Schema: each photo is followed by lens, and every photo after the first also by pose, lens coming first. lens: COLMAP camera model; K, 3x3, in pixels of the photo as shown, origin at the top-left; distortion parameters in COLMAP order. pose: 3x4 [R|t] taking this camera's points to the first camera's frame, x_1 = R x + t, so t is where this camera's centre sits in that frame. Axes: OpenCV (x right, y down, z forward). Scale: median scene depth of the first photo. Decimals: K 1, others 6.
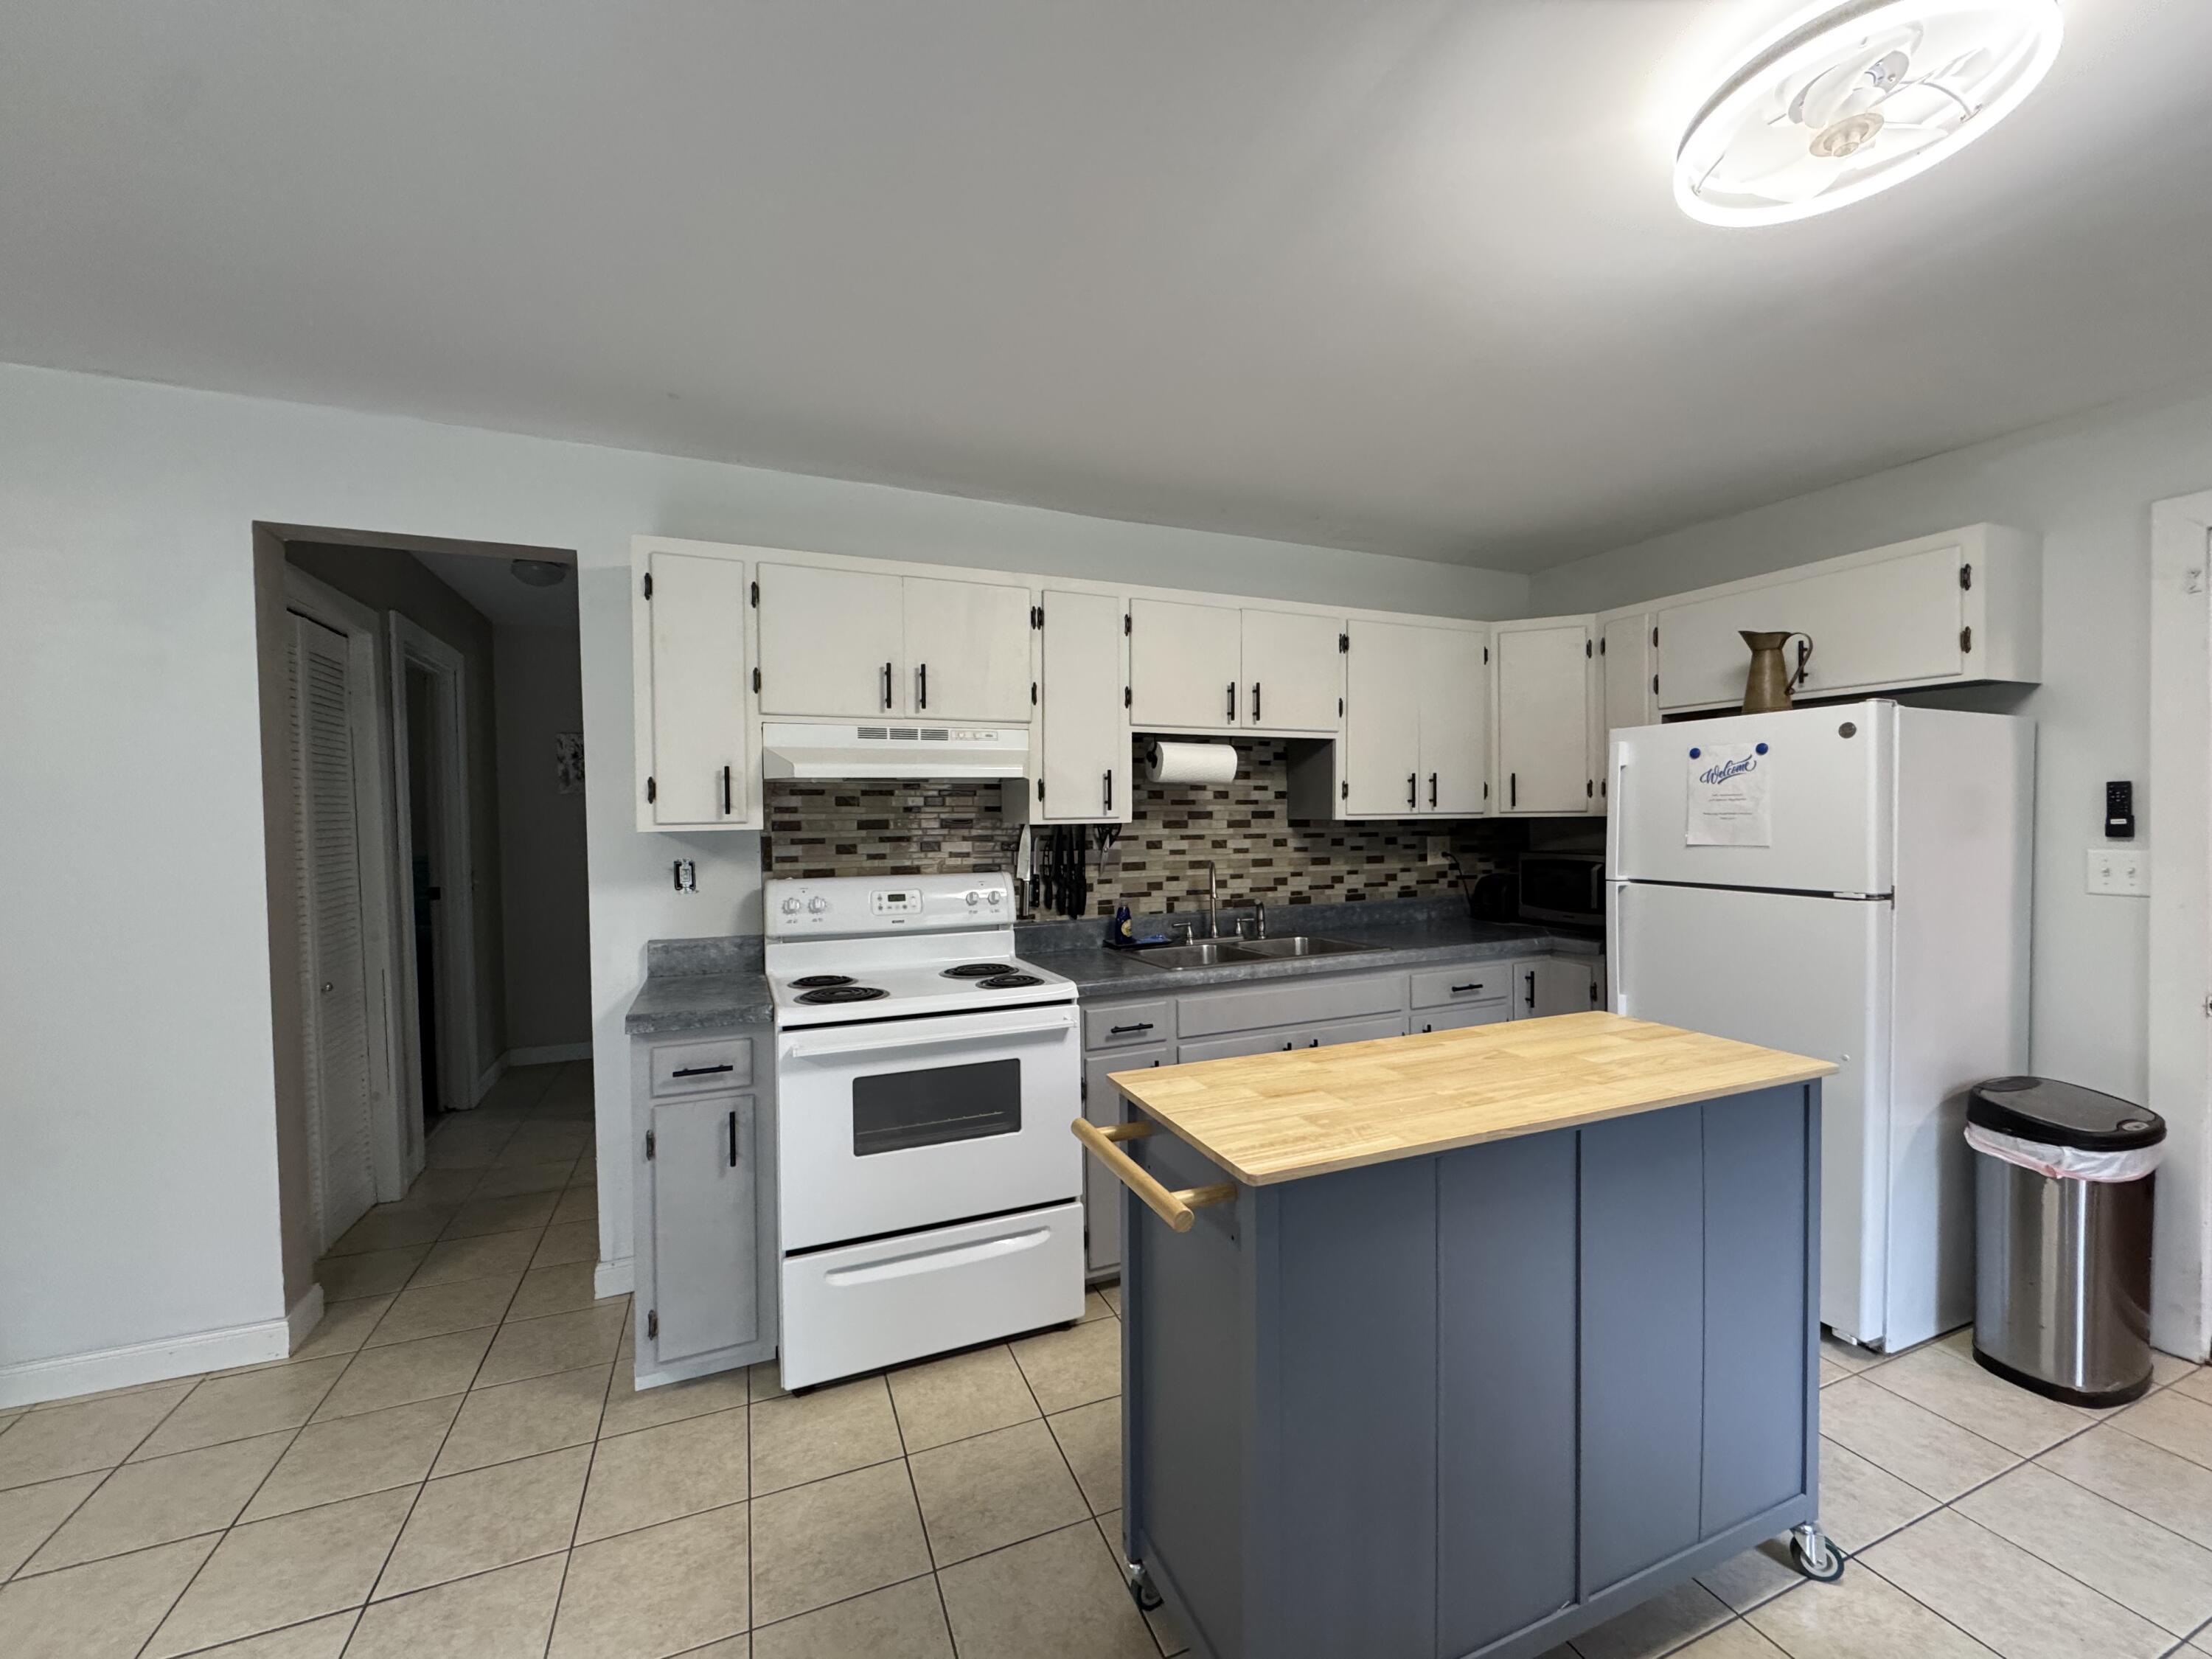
lens RADIAL K [[886.0, 0, 1106.0], [0, 886.0, 829.5], [0, 0, 1]] dist [-0.001697, 0.000235]
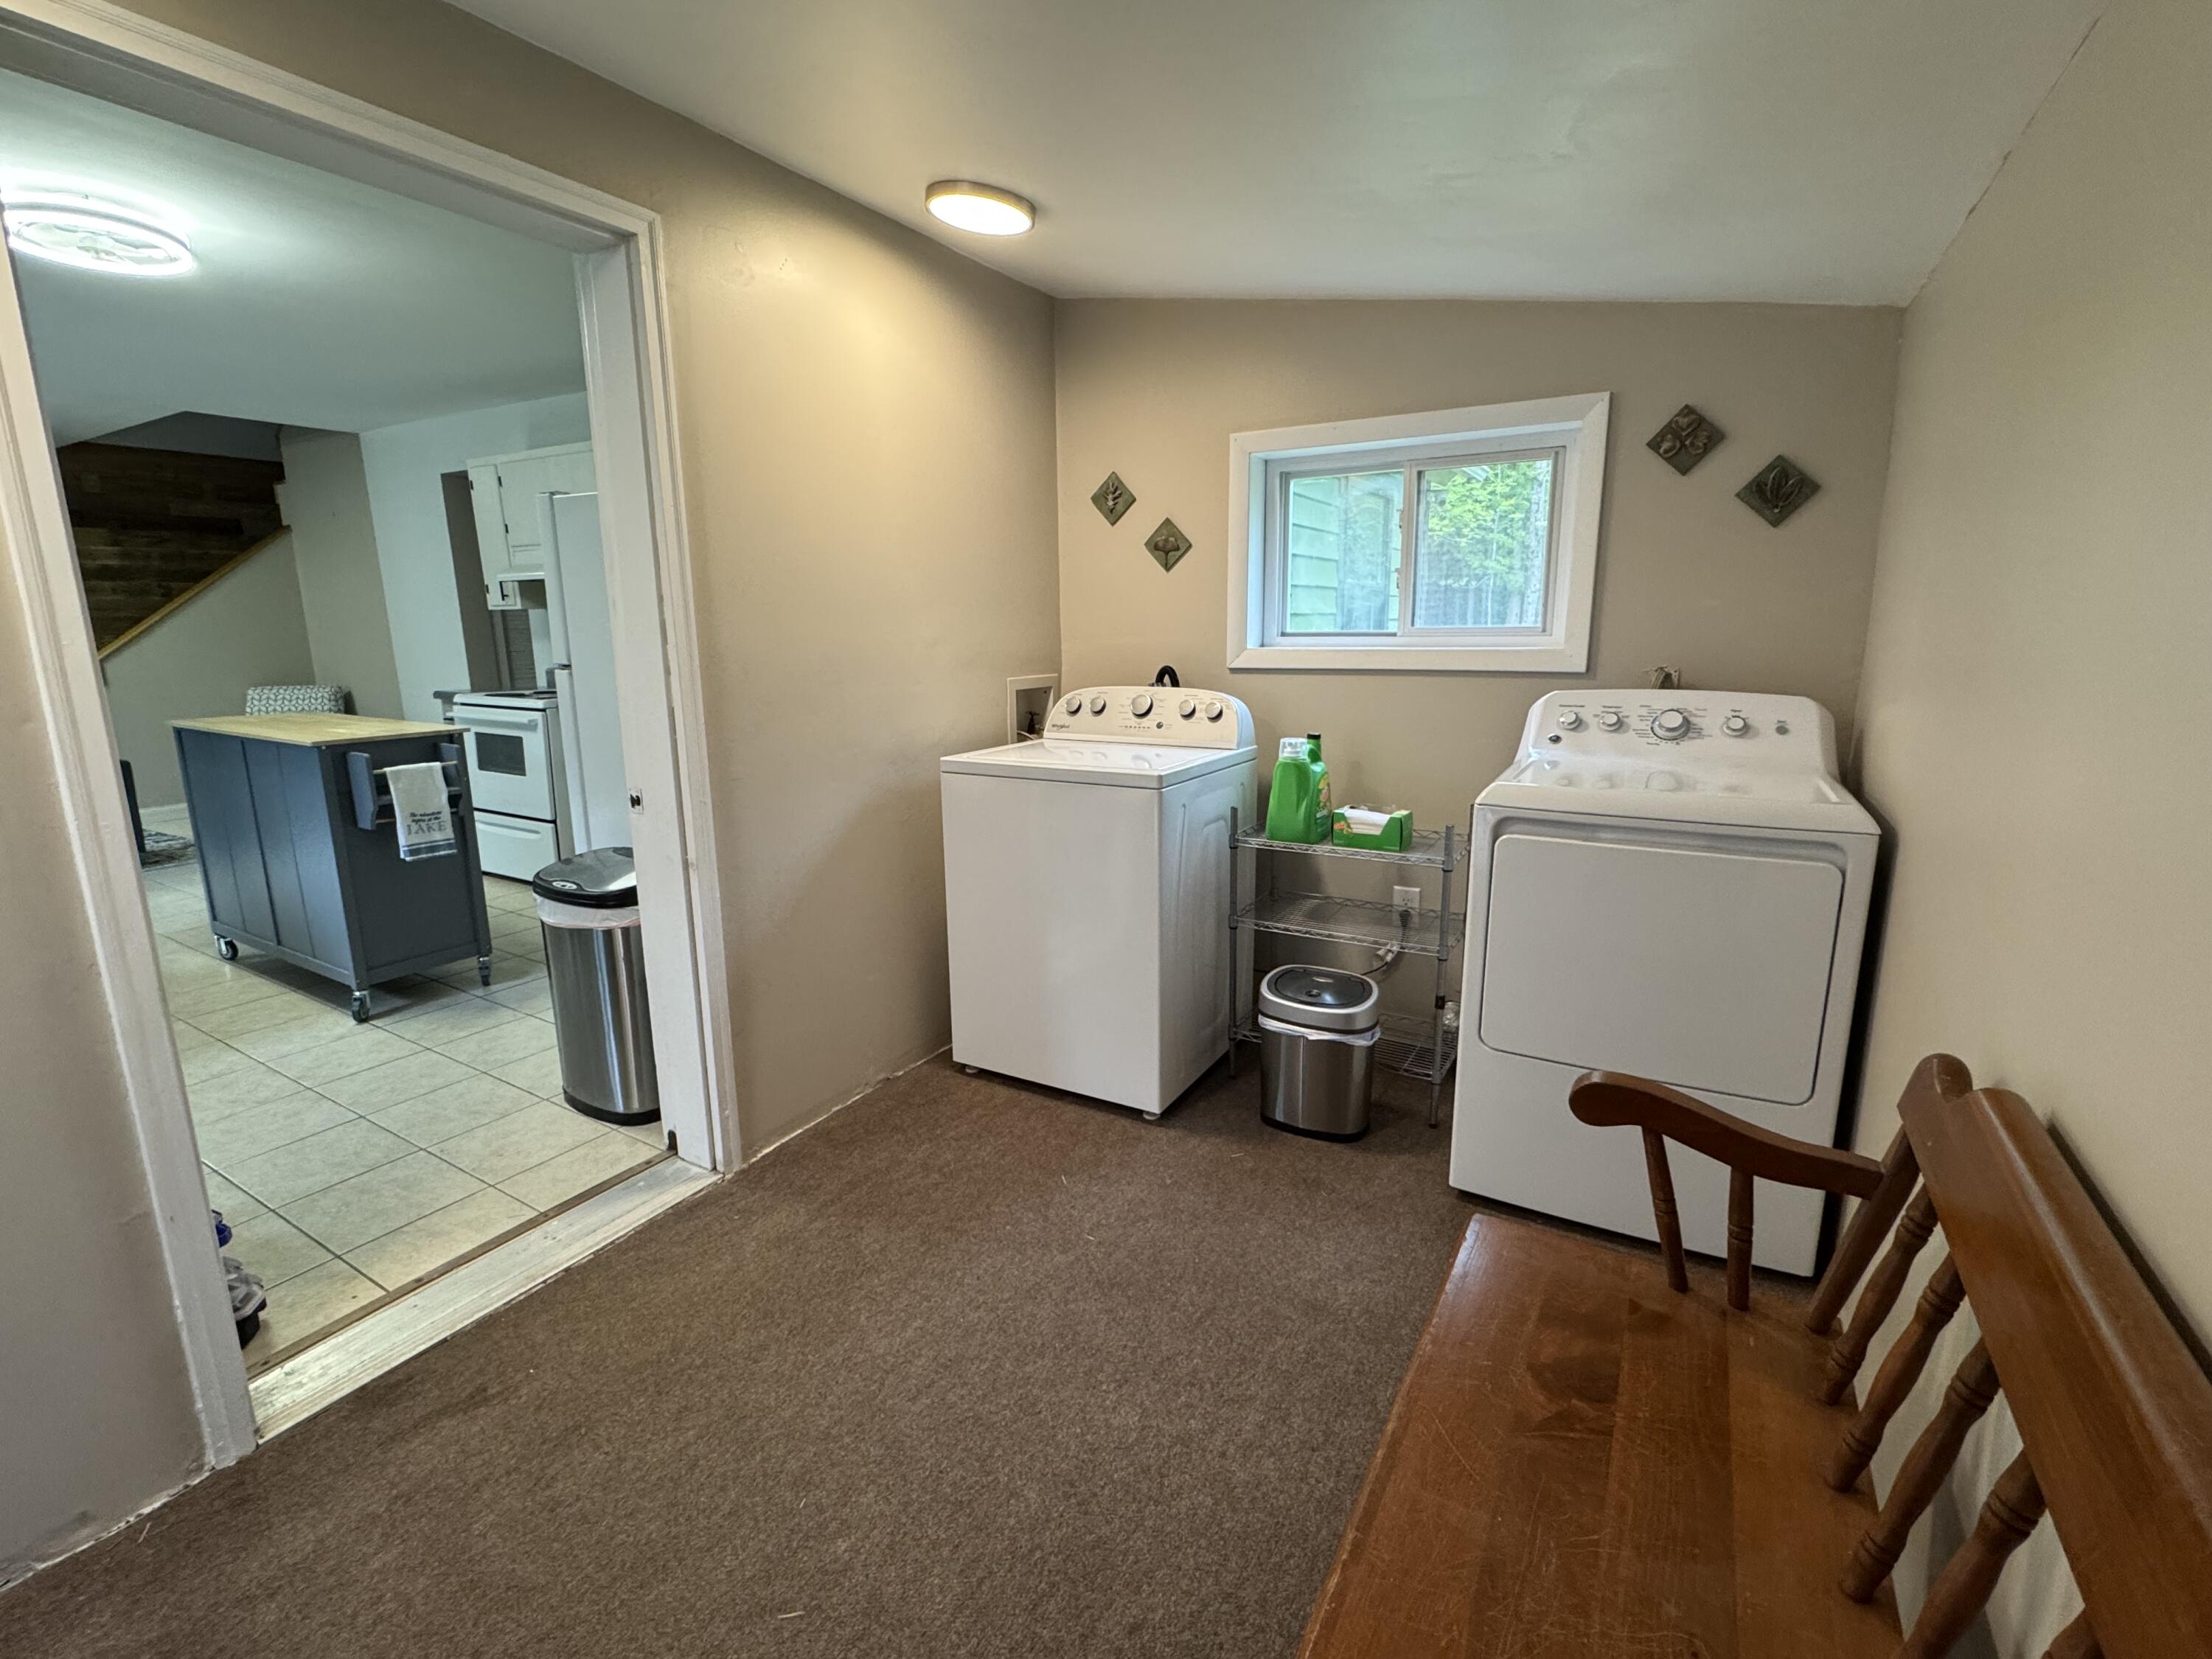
lens RADIAL K [[1001.1, 0, 1106.0], [0, 1001.1, 829.5], [0, 0, 1]] dist [-0.010043, 0.000571]
pose [[0.607217, 0.172774, -0.775523, 2.265977], [-0.018711, 0.978910, 0.203435, 0.004449], [0.794315, -0.109018, 0.597644, 0.709612]]
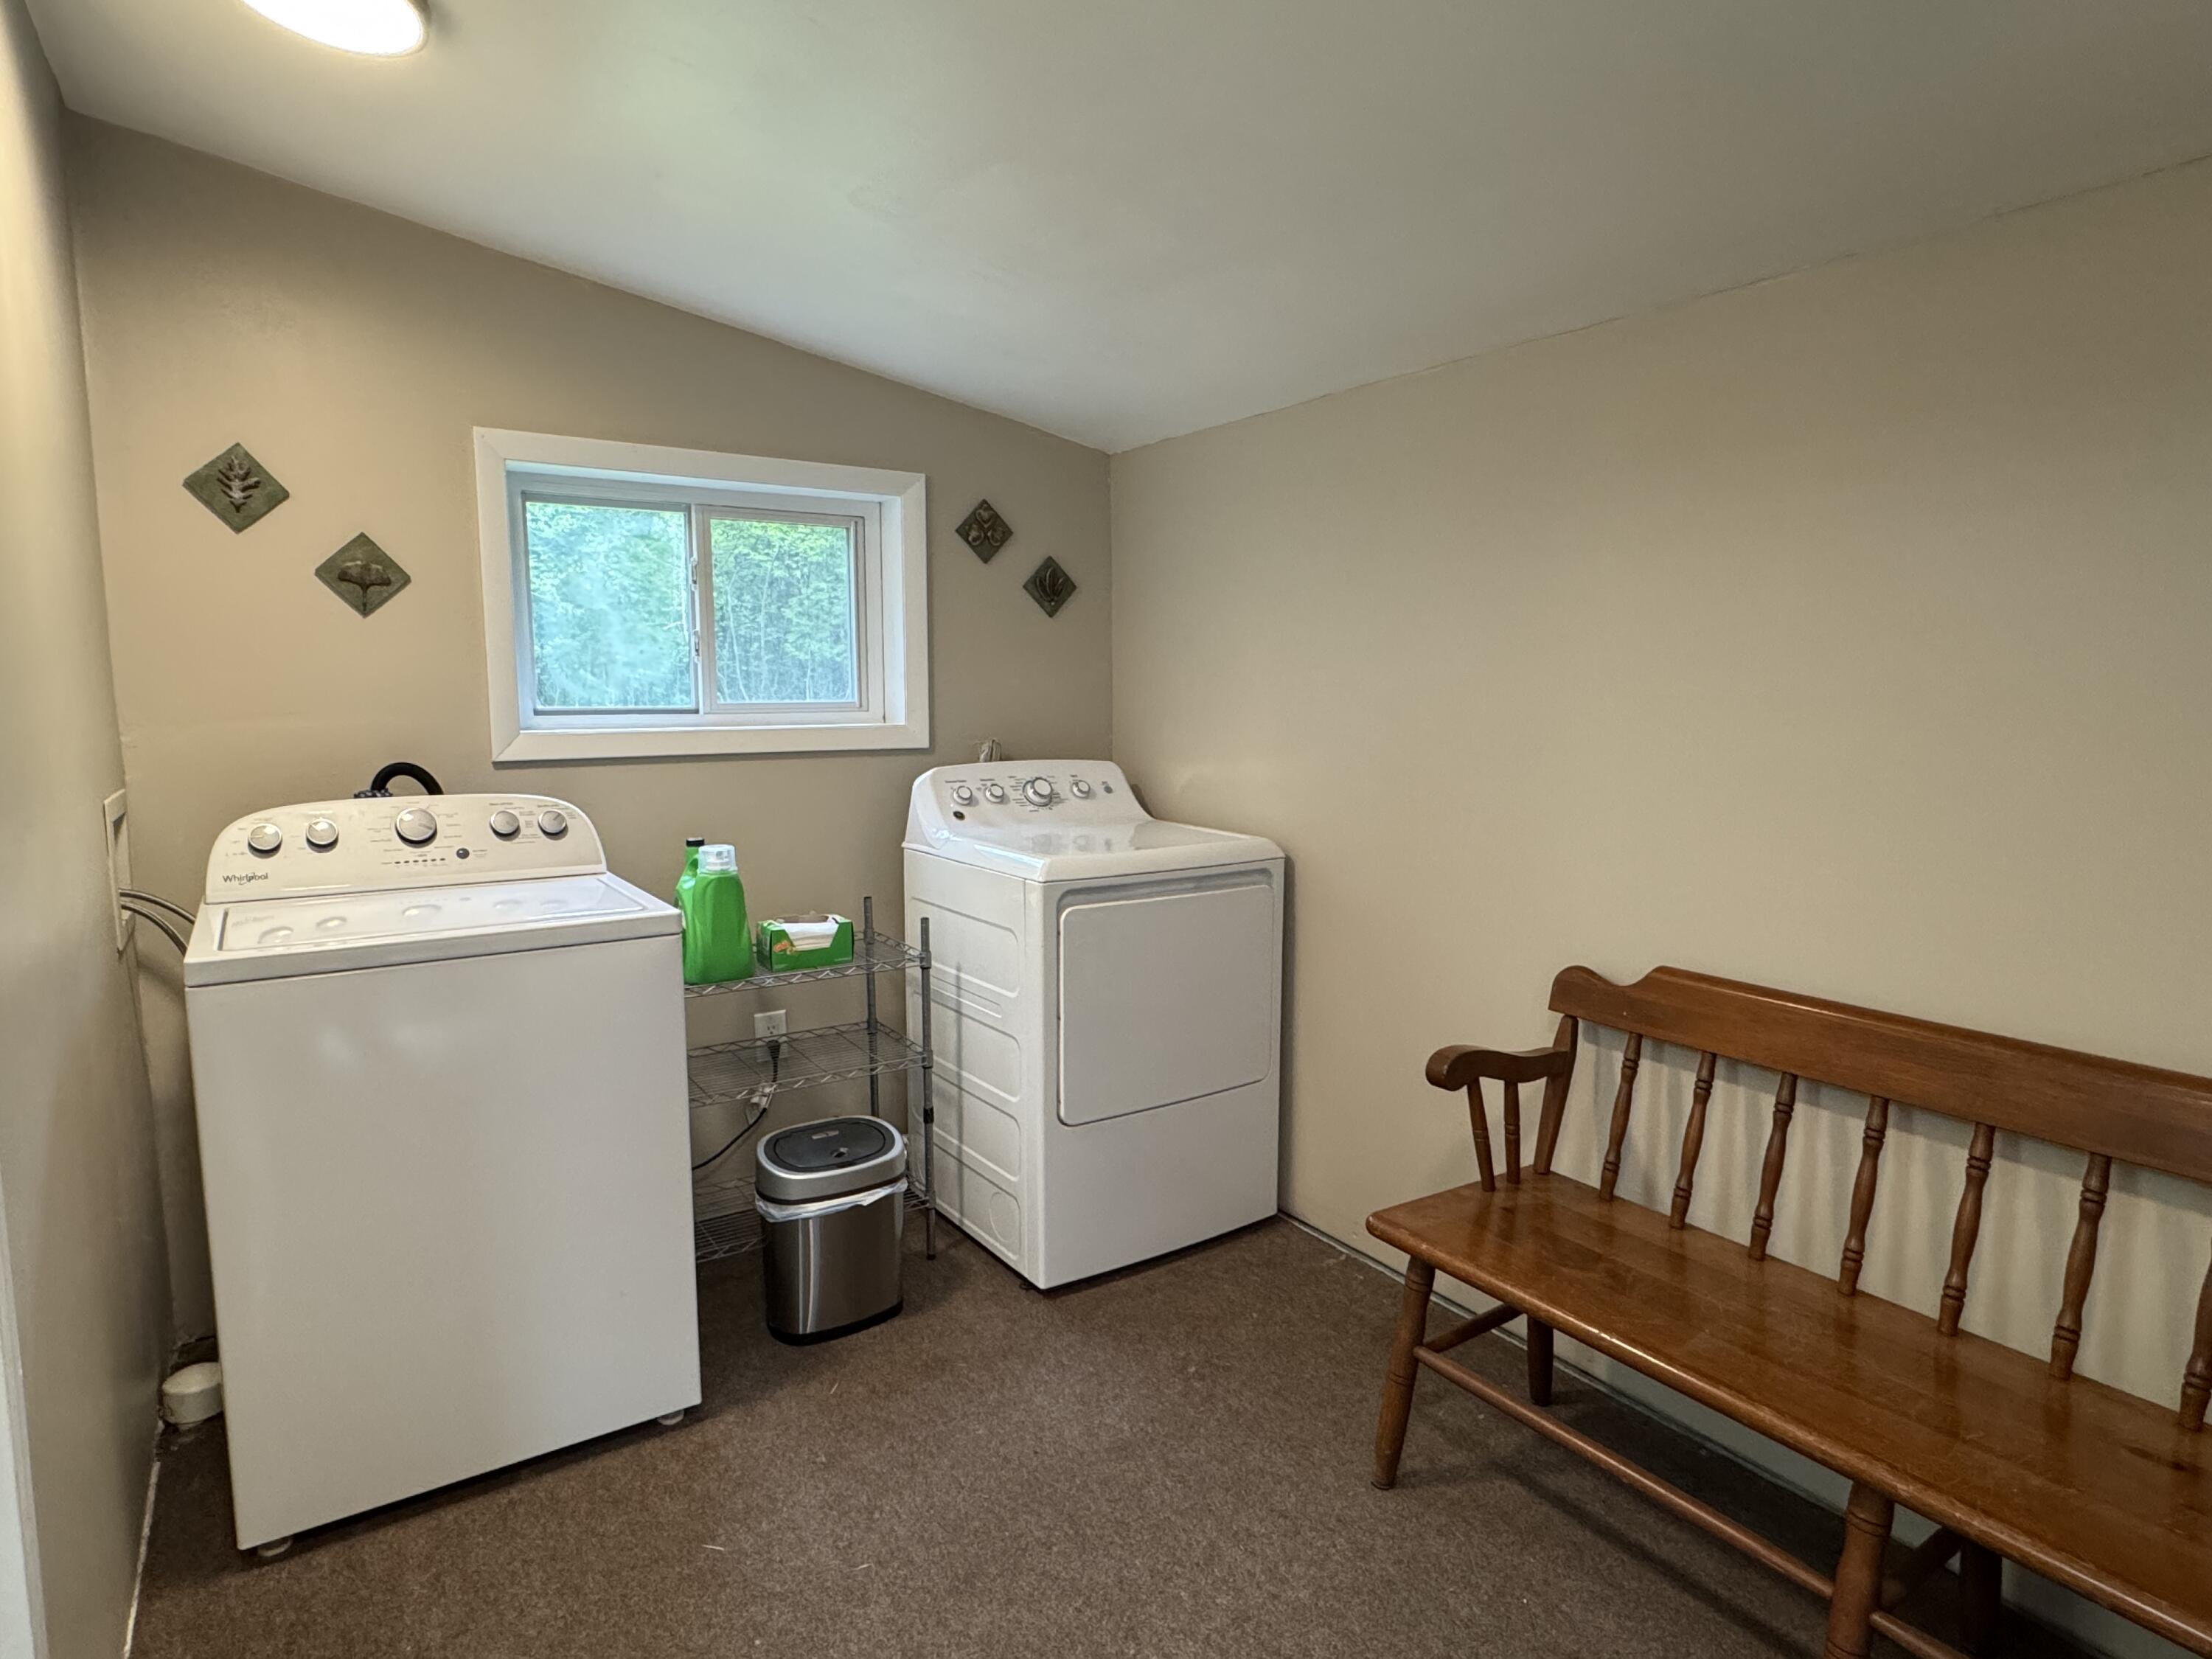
lens RADIAL K [[1221.5, 0, 1106.0], [0, 1221.5, 829.5], [0, 0, 1]] dist [-0.005819, -0.000420]
pose [[0.978788, -0.002873, 0.204858, 1.573550], [-0.016046, 0.995756, 0.090628, 0.014354], [-0.204248, -0.091992, 0.974587, 0.444007]]
